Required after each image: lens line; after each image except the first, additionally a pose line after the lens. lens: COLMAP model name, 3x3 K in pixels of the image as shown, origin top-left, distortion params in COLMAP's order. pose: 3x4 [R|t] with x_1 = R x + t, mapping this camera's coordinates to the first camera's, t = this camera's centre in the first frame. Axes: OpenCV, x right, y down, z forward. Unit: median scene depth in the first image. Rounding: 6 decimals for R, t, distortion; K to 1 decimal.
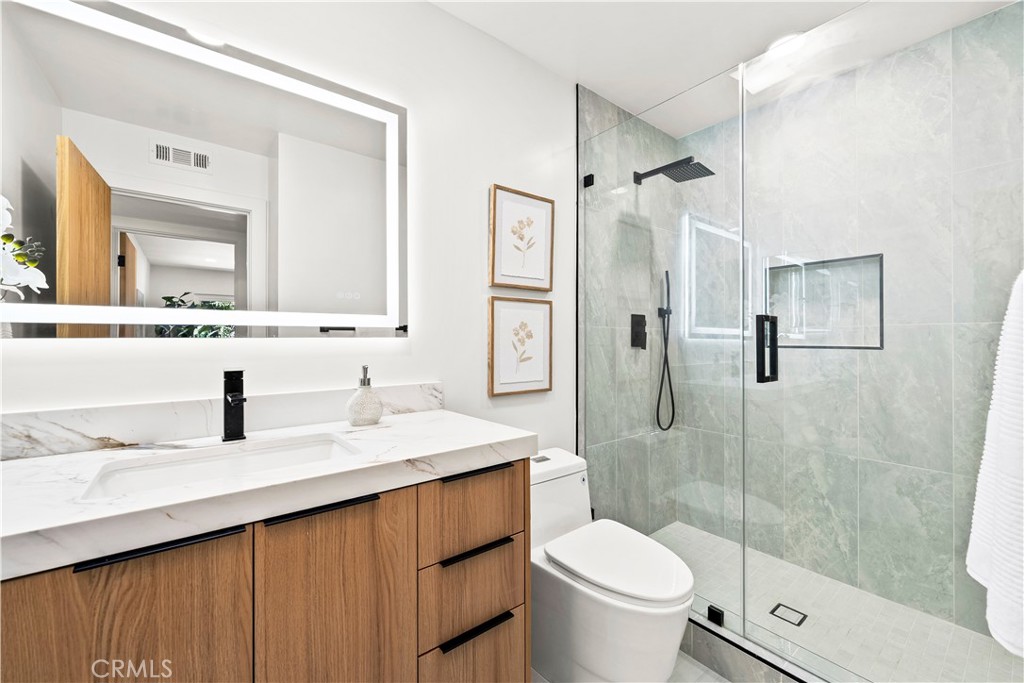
lens RADIAL K [[416.0, 0, 507.3], [0, 416.0, 336.2], [0, 0, 1]] dist [-0.001655, -0.000050]
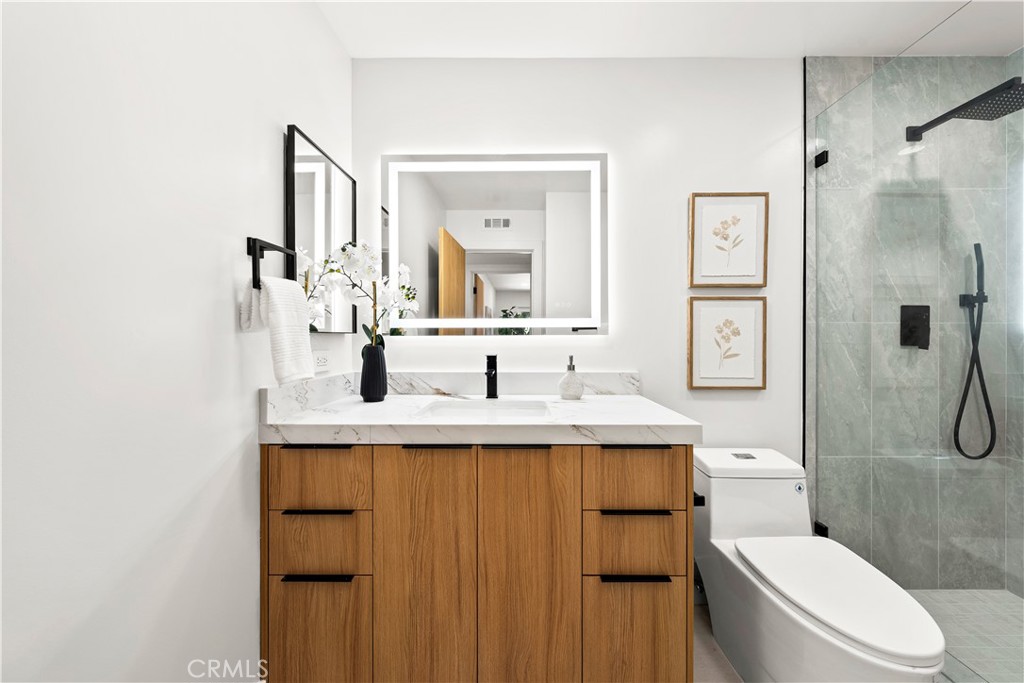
lens RADIAL K [[349.9, 0, 517.4], [0, 349.9, 335.3], [0, 0, 1]] dist [-0.002860, -0.000048]
pose [[0.773001, -0.002706, -0.634399, 0.183844], [0.003954, 0.999992, 0.000552, 0.002435], [0.634392, -0.002935, 0.773006, 0.004509]]
